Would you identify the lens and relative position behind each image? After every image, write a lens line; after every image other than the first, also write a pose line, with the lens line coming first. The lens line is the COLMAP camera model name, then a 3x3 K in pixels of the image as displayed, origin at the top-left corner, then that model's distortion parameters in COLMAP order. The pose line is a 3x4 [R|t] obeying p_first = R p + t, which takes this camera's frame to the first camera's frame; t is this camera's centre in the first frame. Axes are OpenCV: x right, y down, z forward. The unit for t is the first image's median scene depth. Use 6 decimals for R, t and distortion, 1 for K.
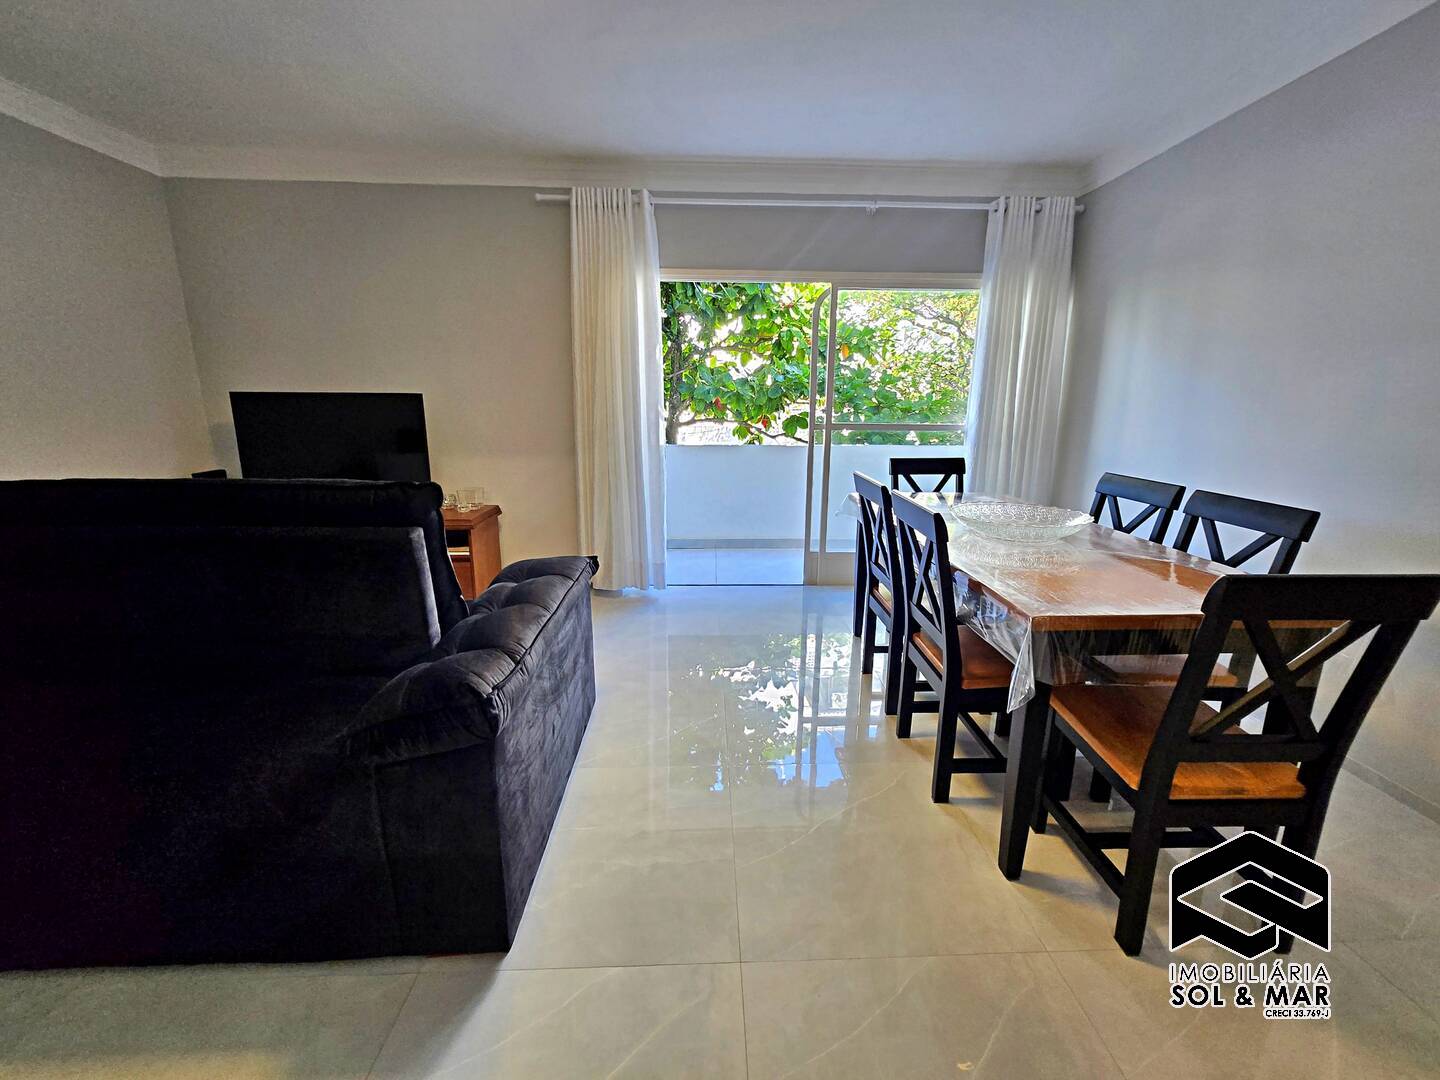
lens RADIAL K [[567.2, 0, 728.7], [0, 567.2, 539.8], [0, 0, 1]] dist [-0.003198, 0.000277]
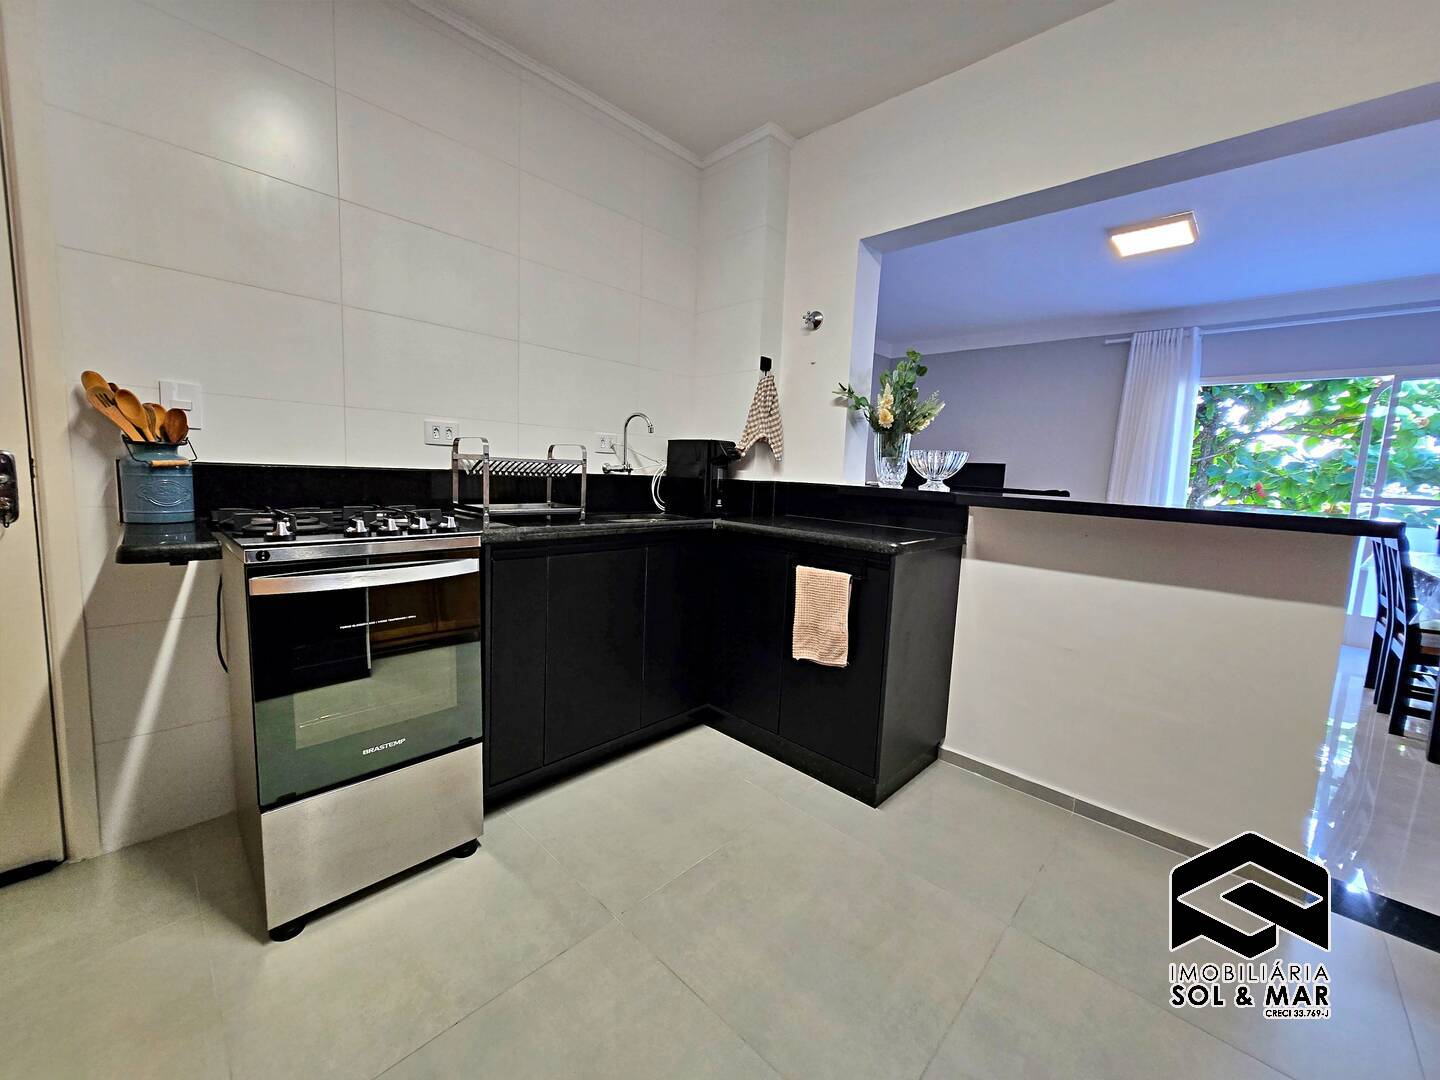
lens RADIAL K [[567.2, 0, 723.5], [0, 567.2, 538.6], [0, 0, 1]] dist [-0.003198, 0.000277]
pose [[0.702206, 0.107629, -0.703792, 0.027356], [-0.211413, 0.975443, -0.061765, 0.085338], [0.679861, 0.192163, 0.707716, -0.250098]]
